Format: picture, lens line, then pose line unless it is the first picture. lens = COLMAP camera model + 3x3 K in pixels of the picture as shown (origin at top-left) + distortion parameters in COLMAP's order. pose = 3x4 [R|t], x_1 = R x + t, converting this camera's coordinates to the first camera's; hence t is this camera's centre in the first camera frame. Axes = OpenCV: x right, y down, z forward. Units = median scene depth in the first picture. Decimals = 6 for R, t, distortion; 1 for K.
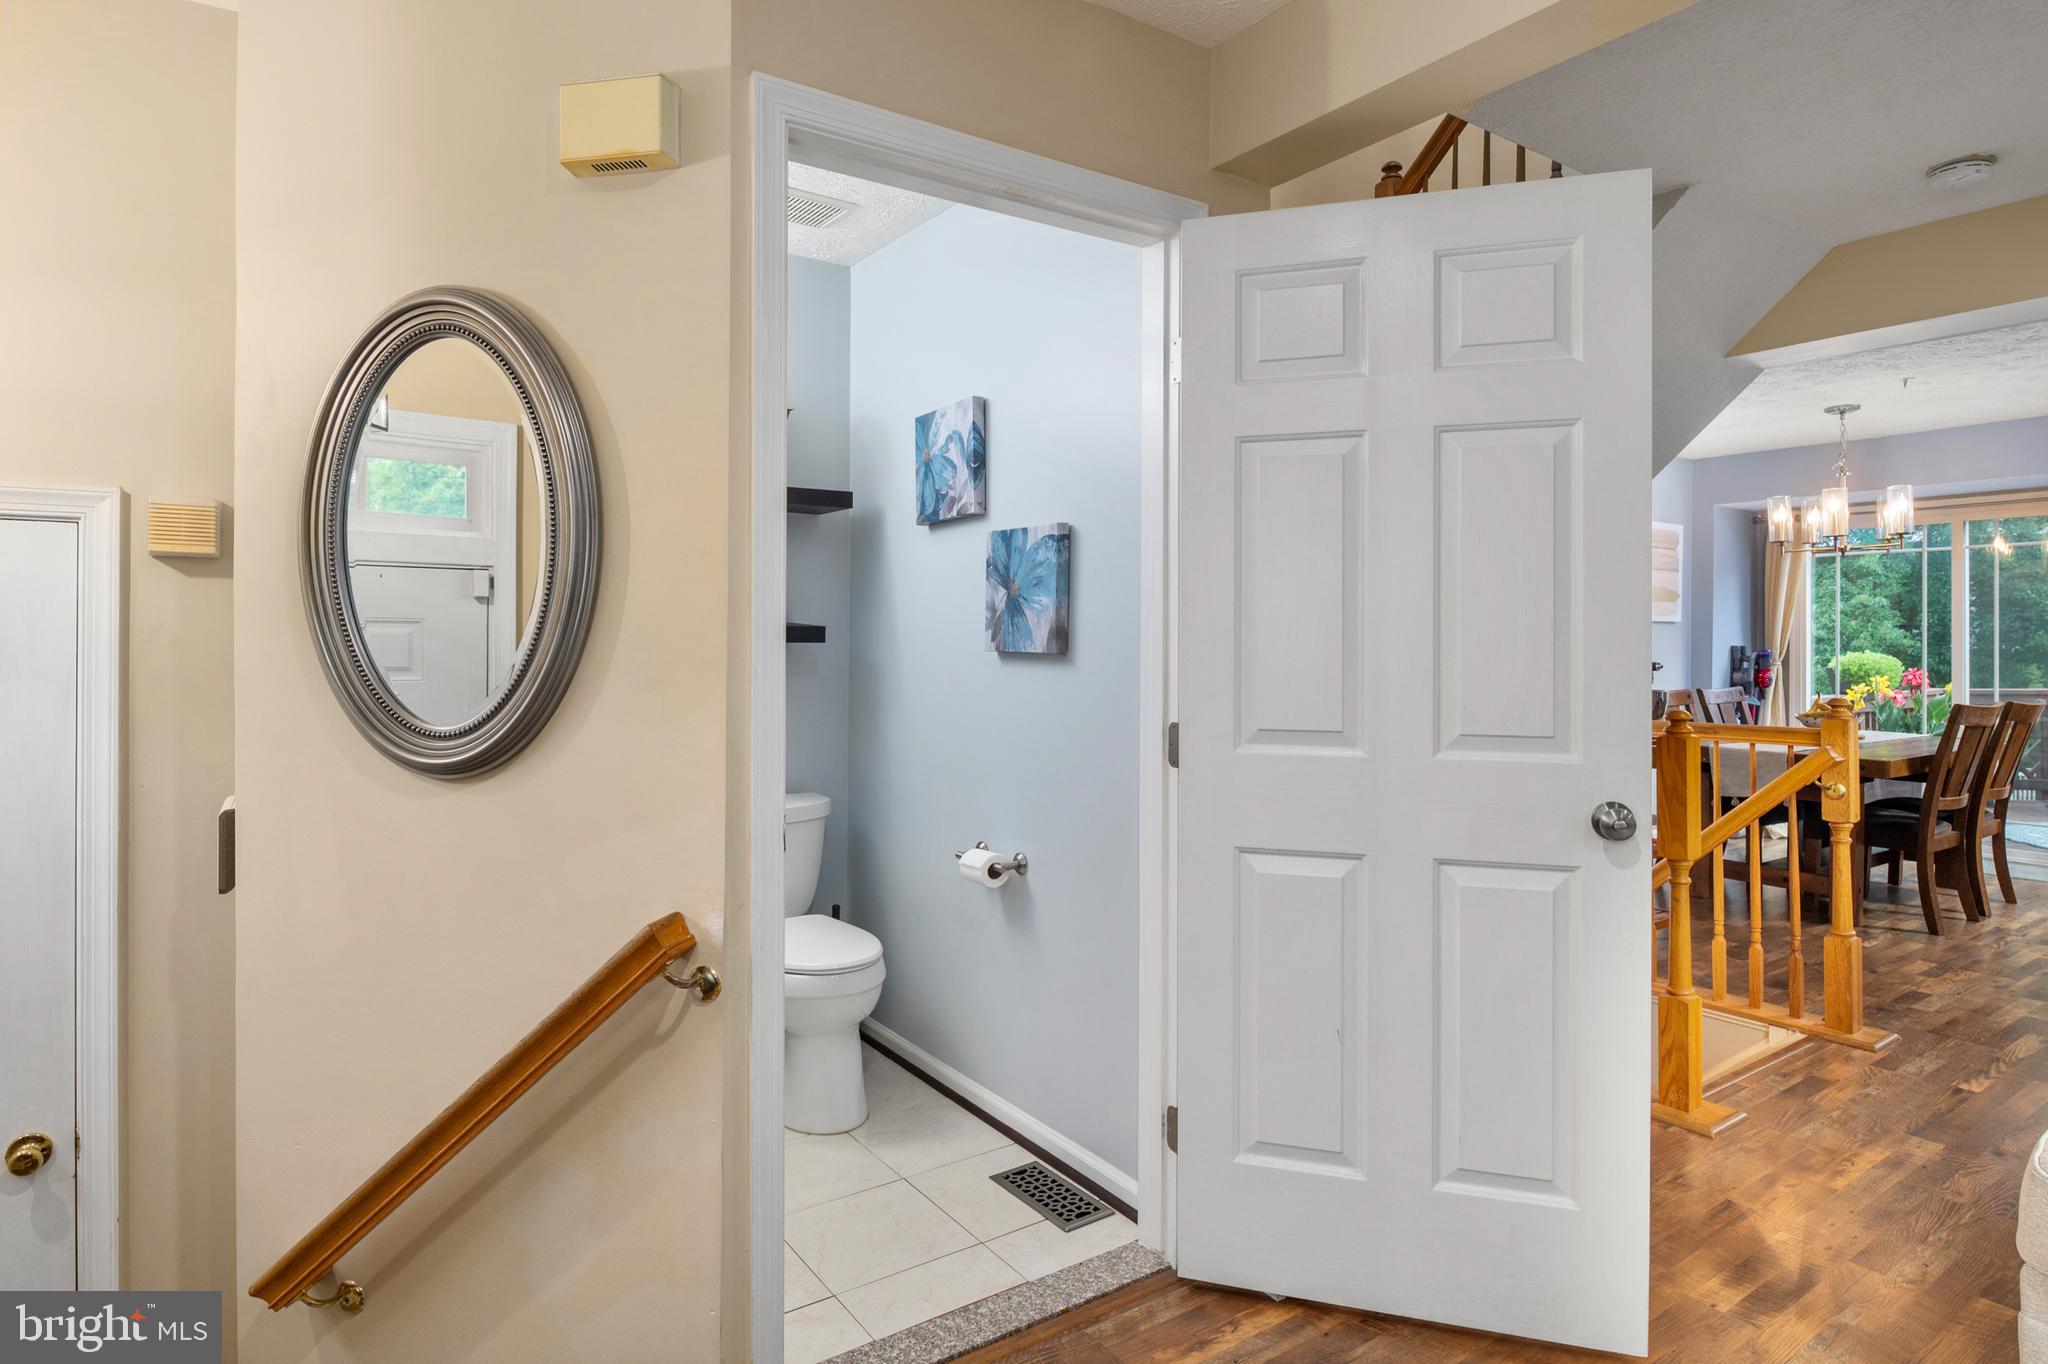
lens RADIAL K [[1108.3, 0, 1018.4], [0, 1108.3, 647.7], [0, 0, 1]] dist [0.000756, -0.007533]
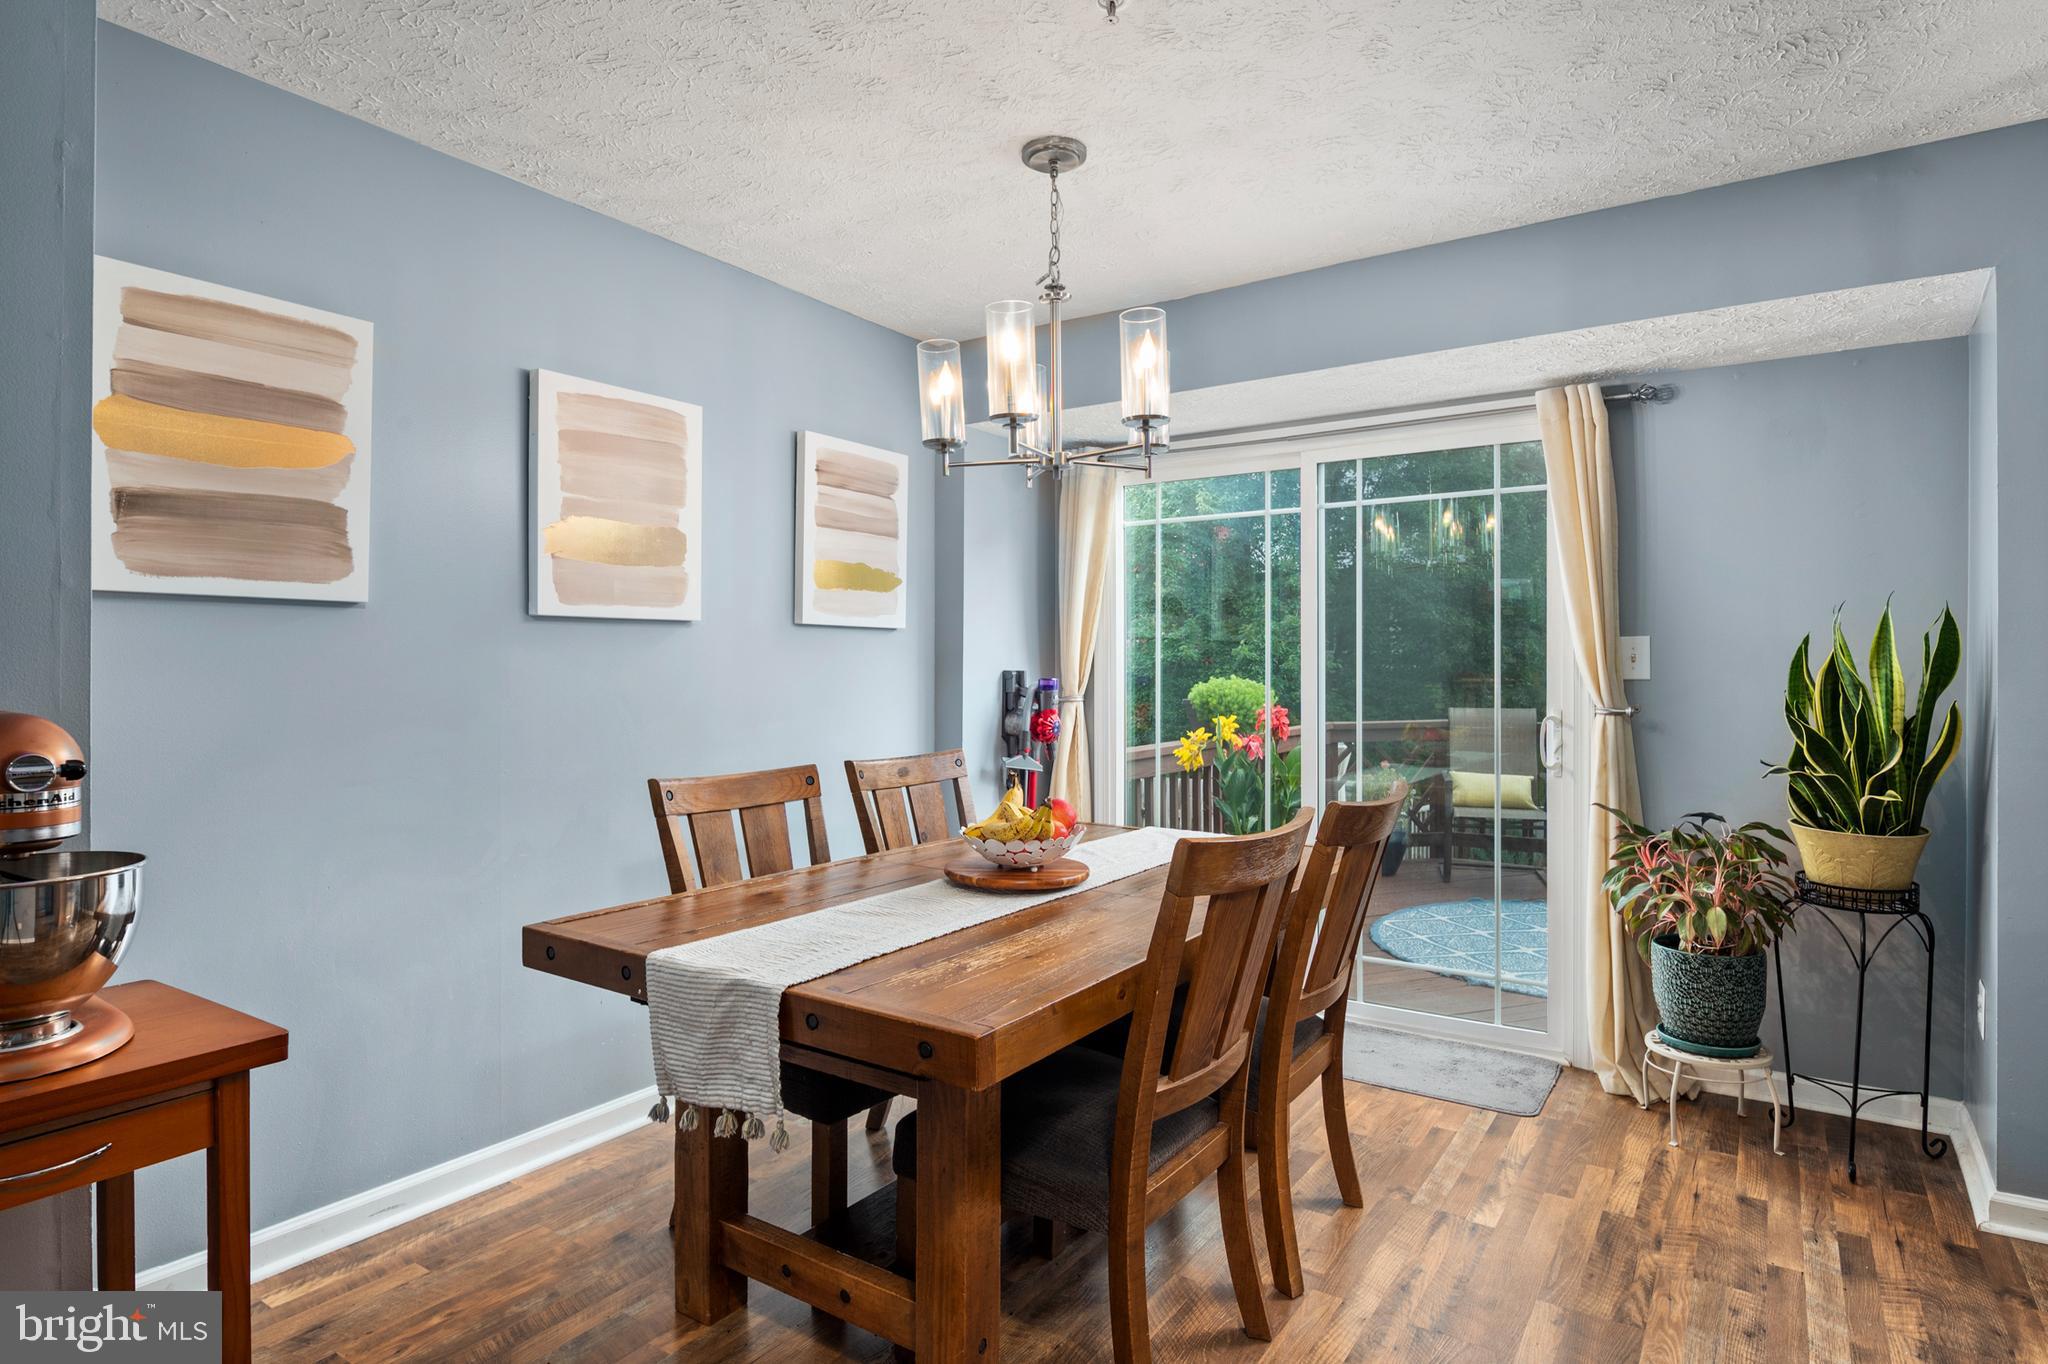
lens RADIAL K [[1108.3, 0, 1027.5], [0, 1108.3, 669.4], [0, 0, 1]] dist [0.000756, -0.007533]
pose [[0.927884, -0.004969, 0.372836, 1.046614], [0.004910, 0.999987, 0.001109, -0.006907], [-0.372837, 0.000801, 0.927897, 1.073981]]
